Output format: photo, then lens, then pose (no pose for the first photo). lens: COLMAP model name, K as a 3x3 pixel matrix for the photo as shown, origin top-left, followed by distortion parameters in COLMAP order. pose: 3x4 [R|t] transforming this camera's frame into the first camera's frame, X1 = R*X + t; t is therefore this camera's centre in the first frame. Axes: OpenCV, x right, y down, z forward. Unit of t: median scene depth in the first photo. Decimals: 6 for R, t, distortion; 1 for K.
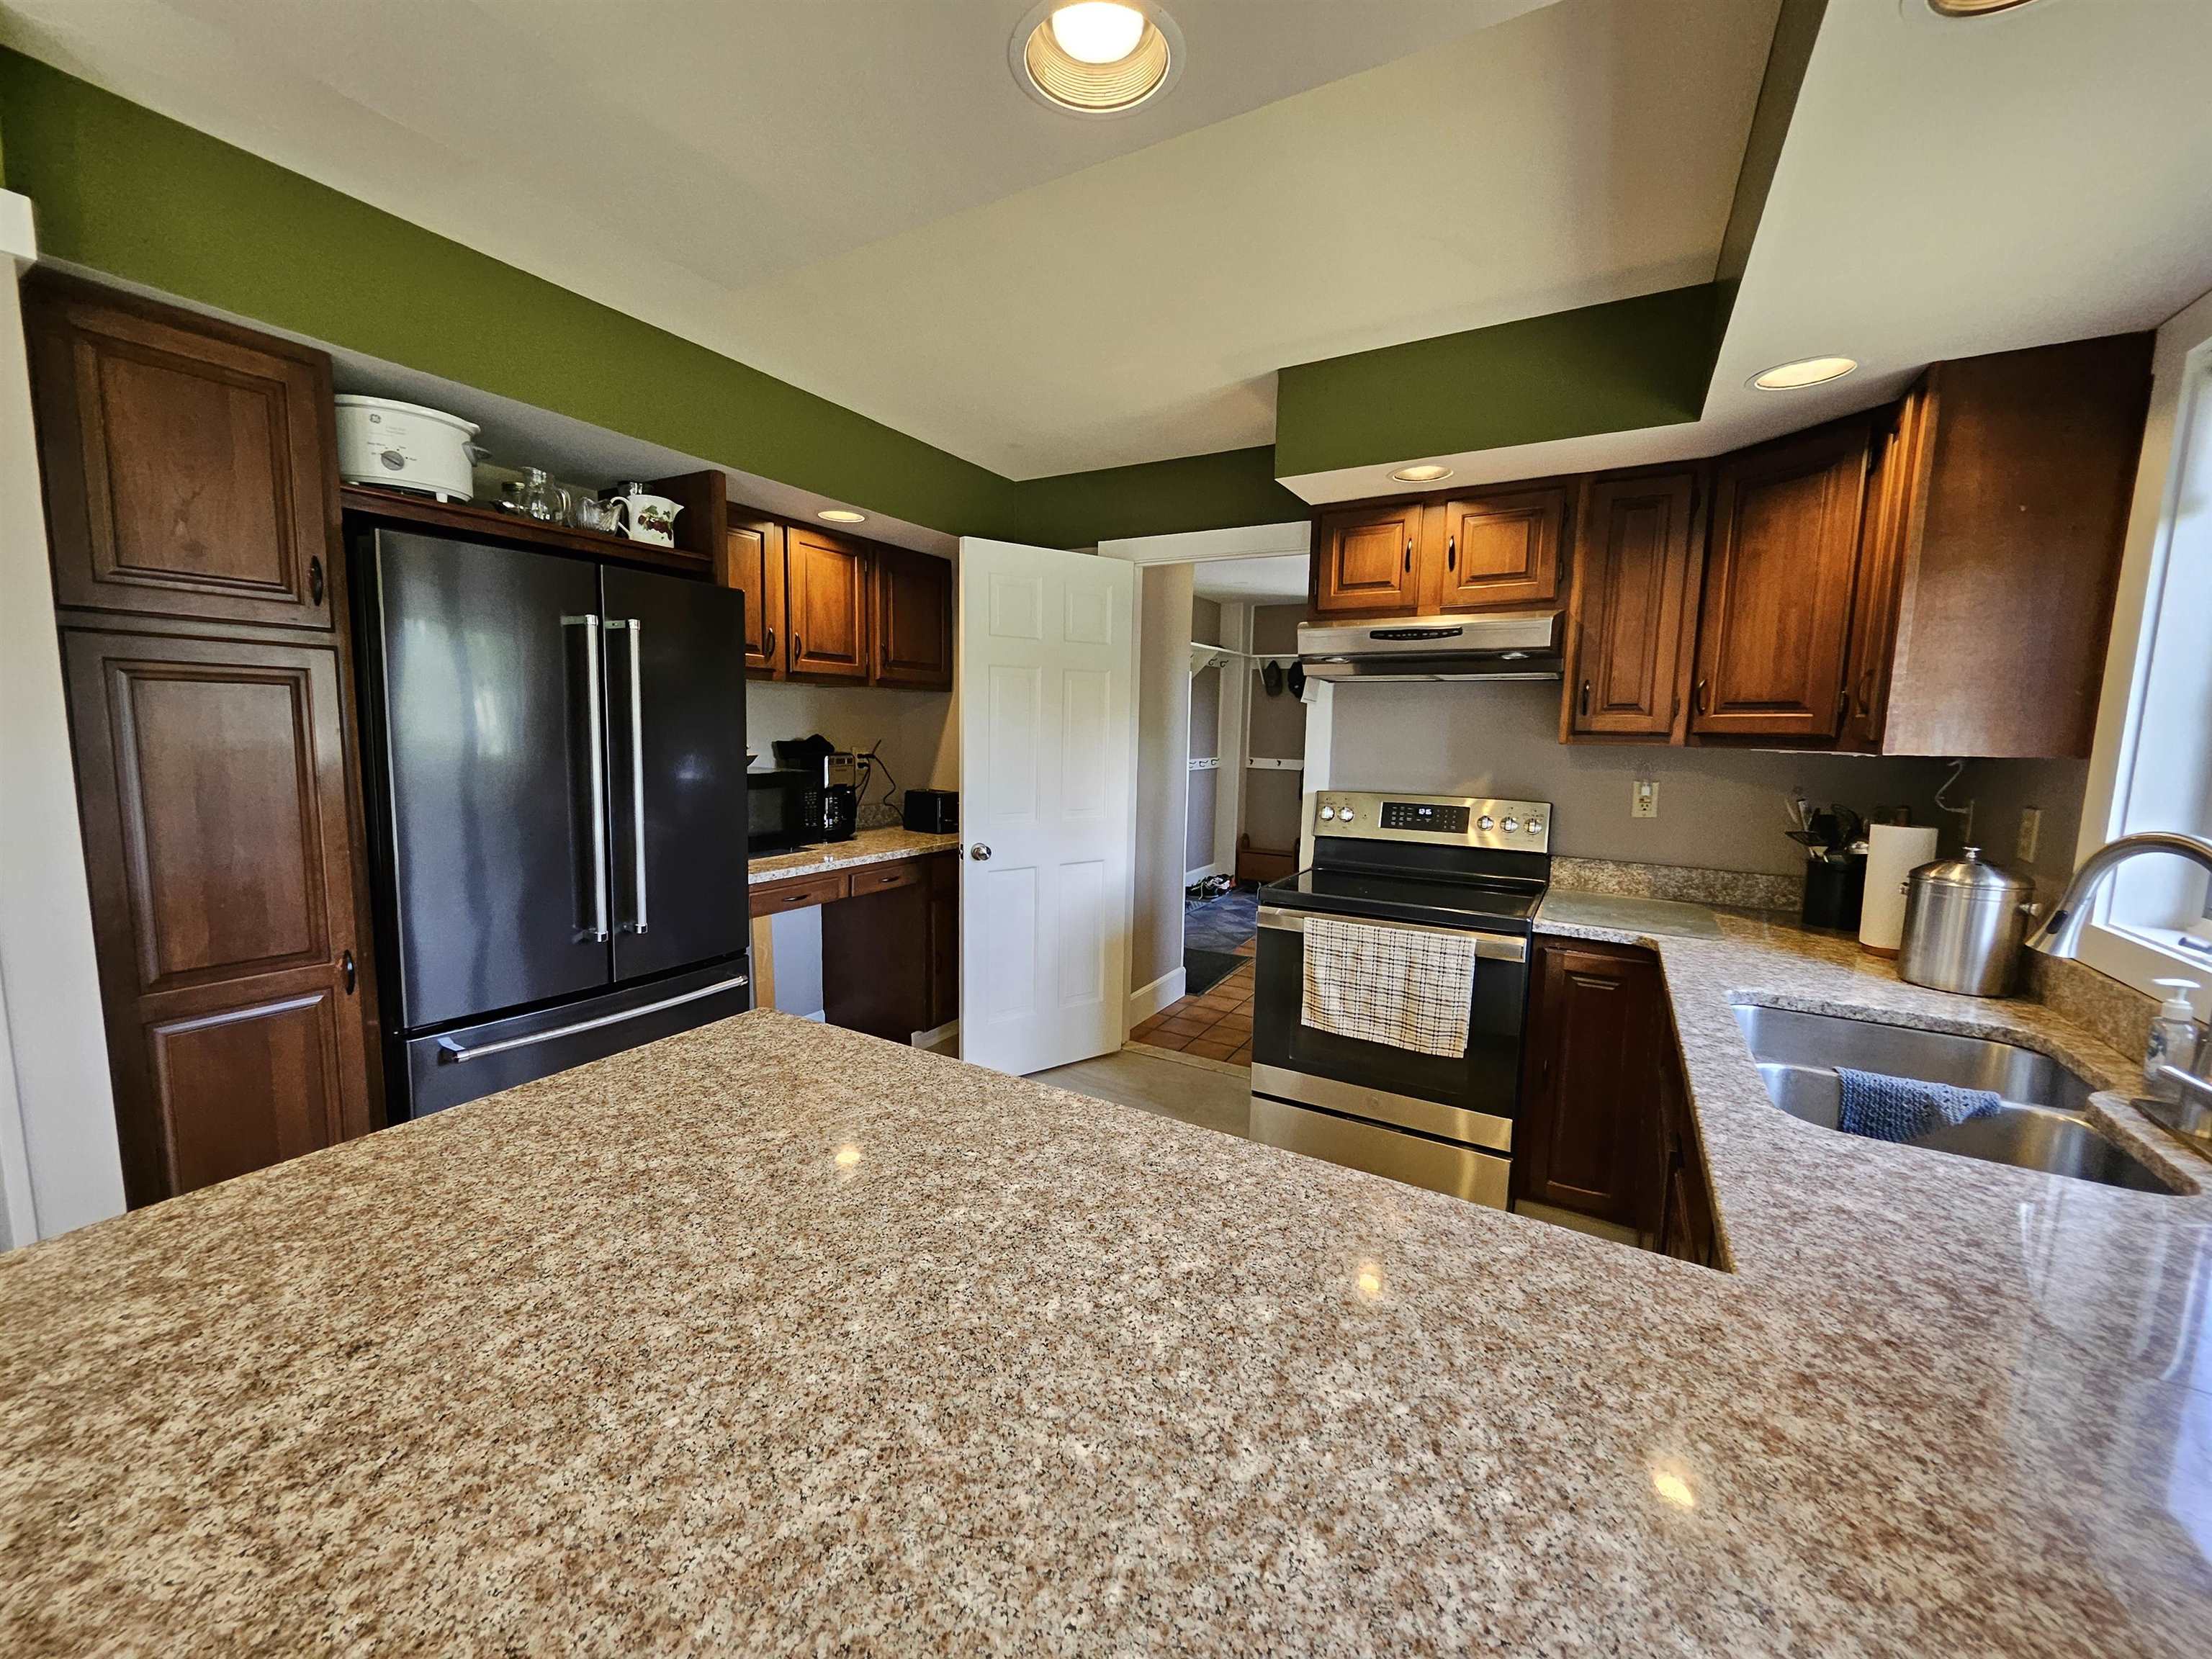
lens RADIAL K [[869.6, 0, 1080.6], [0, 869.6, 825.6], [0, 0, 1]] dist [0.006856, -0.004135]
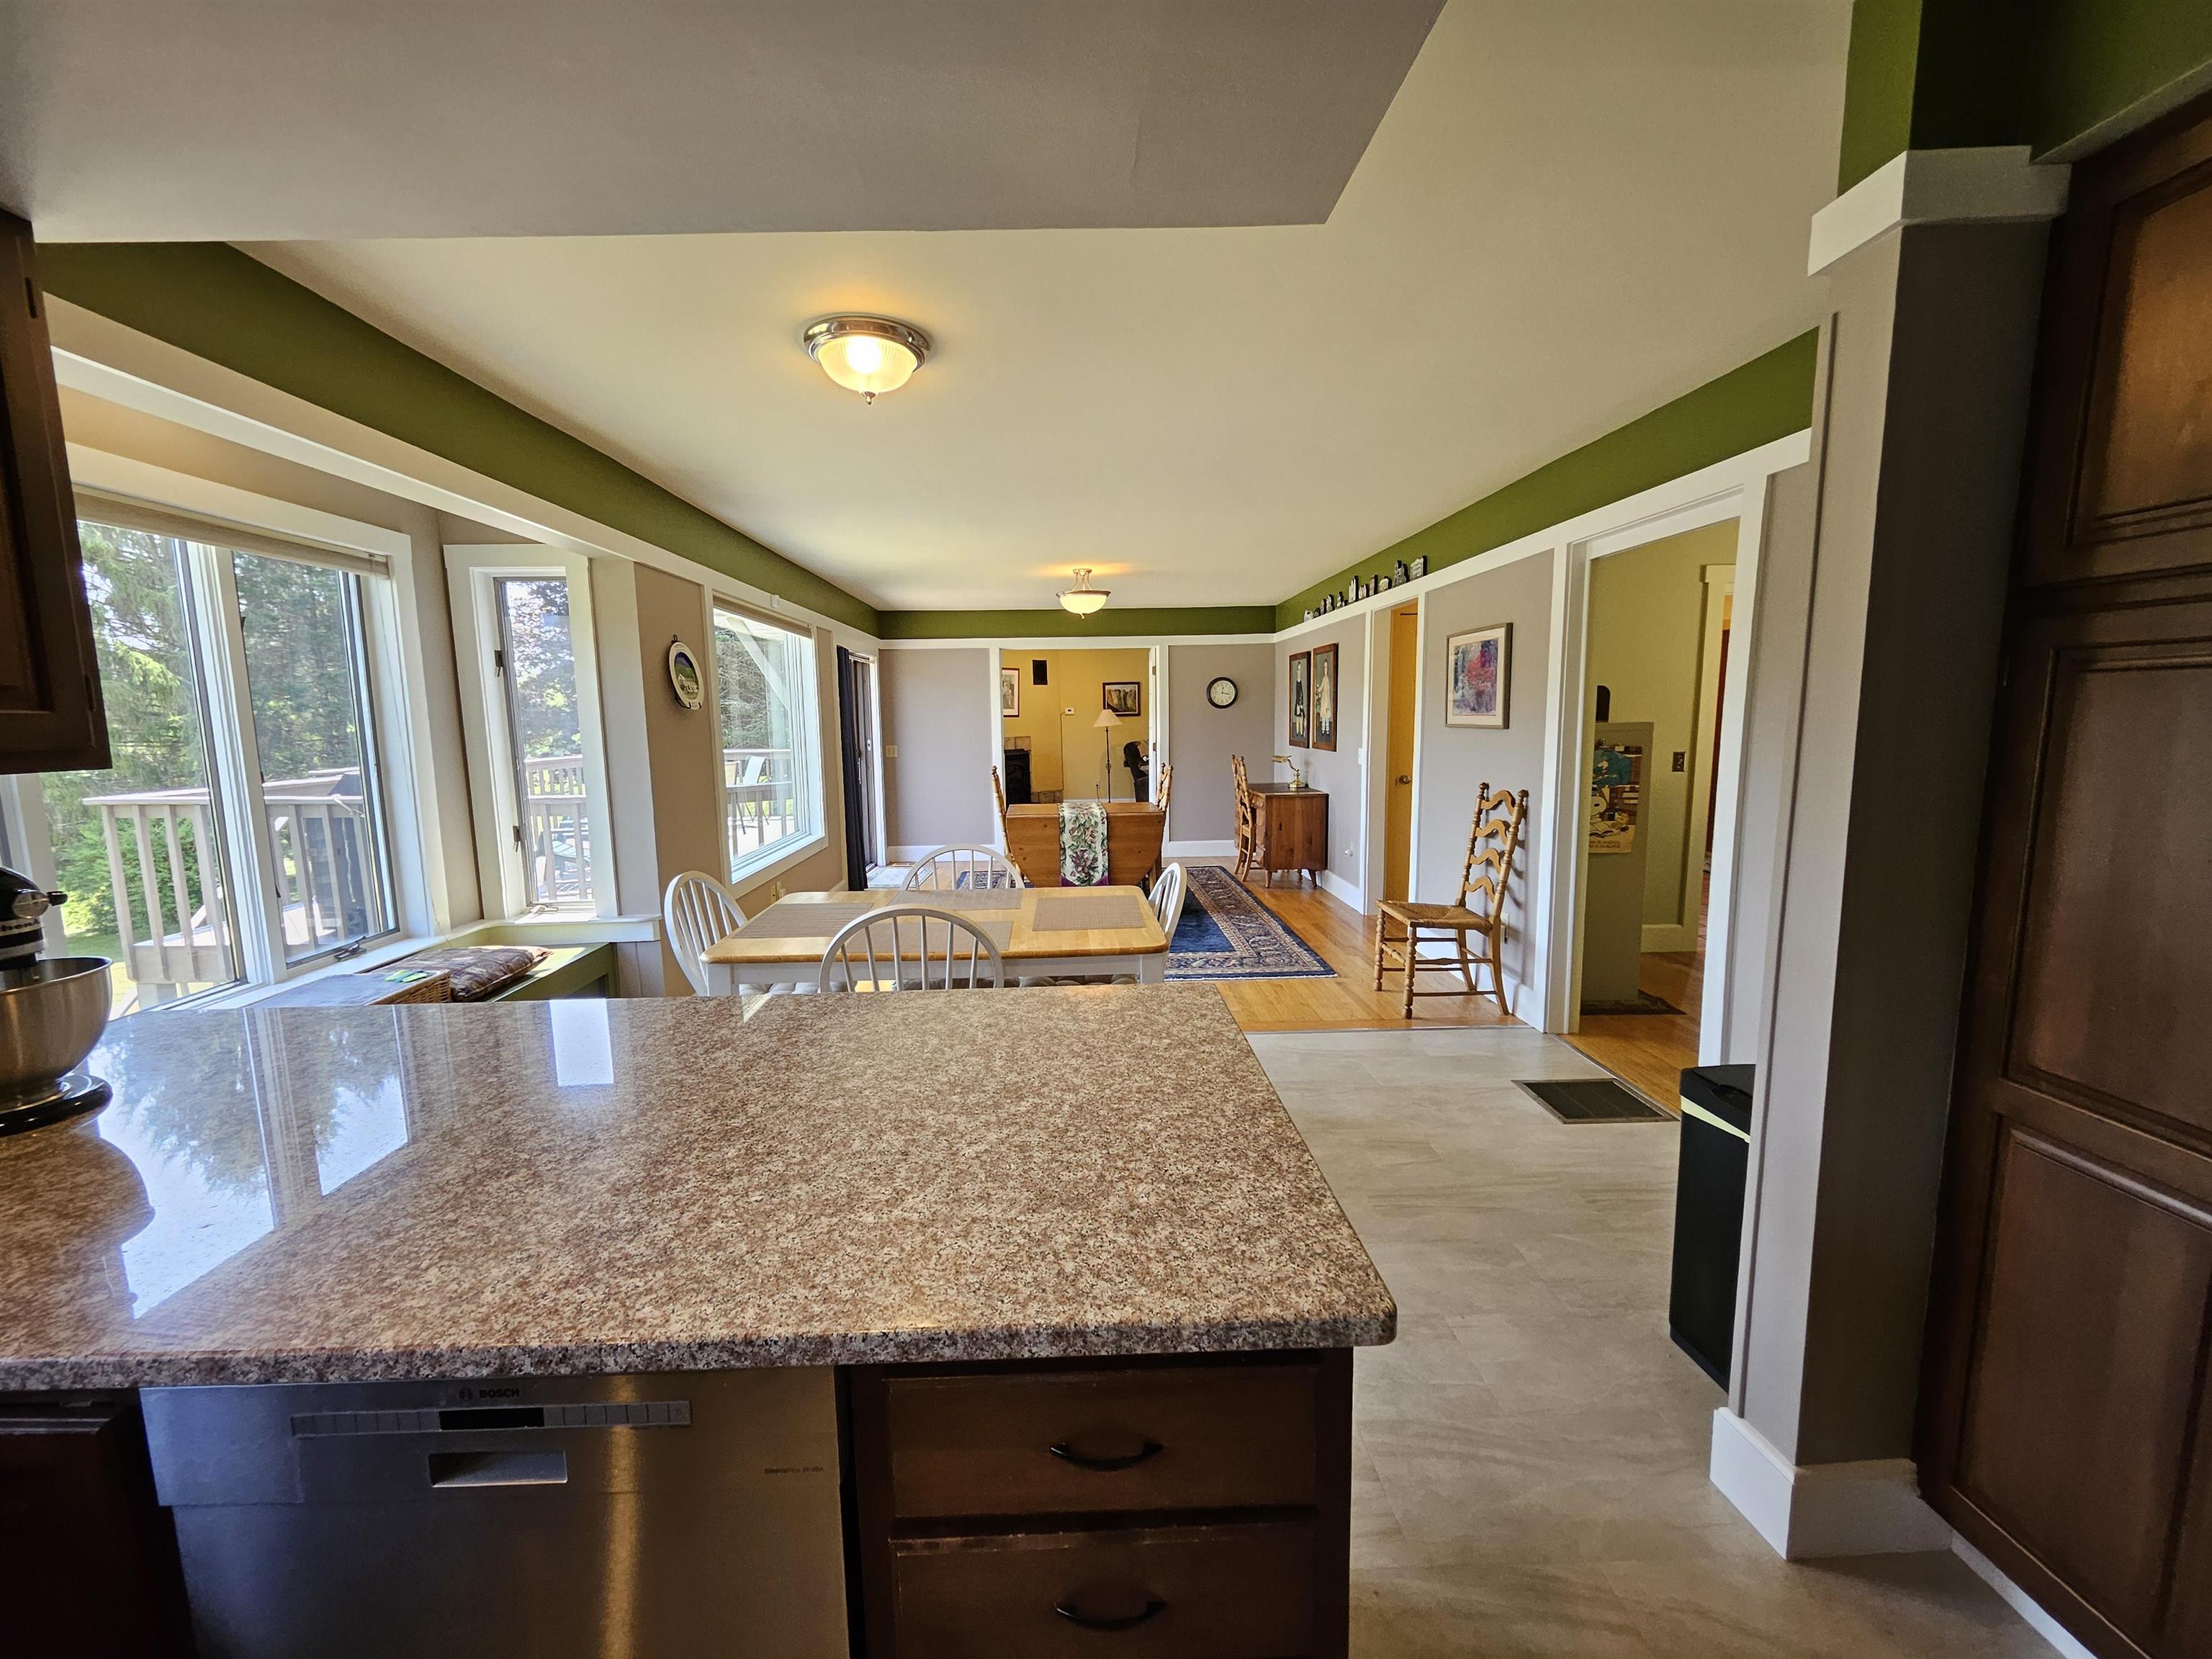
lens RADIAL K [[869.6, 0, 1080.6], [0, 869.6, 825.6], [0, 0, 1]] dist [0.006856, -0.004135]
pose [[-0.847028, 0.060349, -0.528112, 0.053950], [-0.062712, 0.975249, 0.212027, -0.257408], [0.527836, 0.212712, -0.822279, 2.097463]]
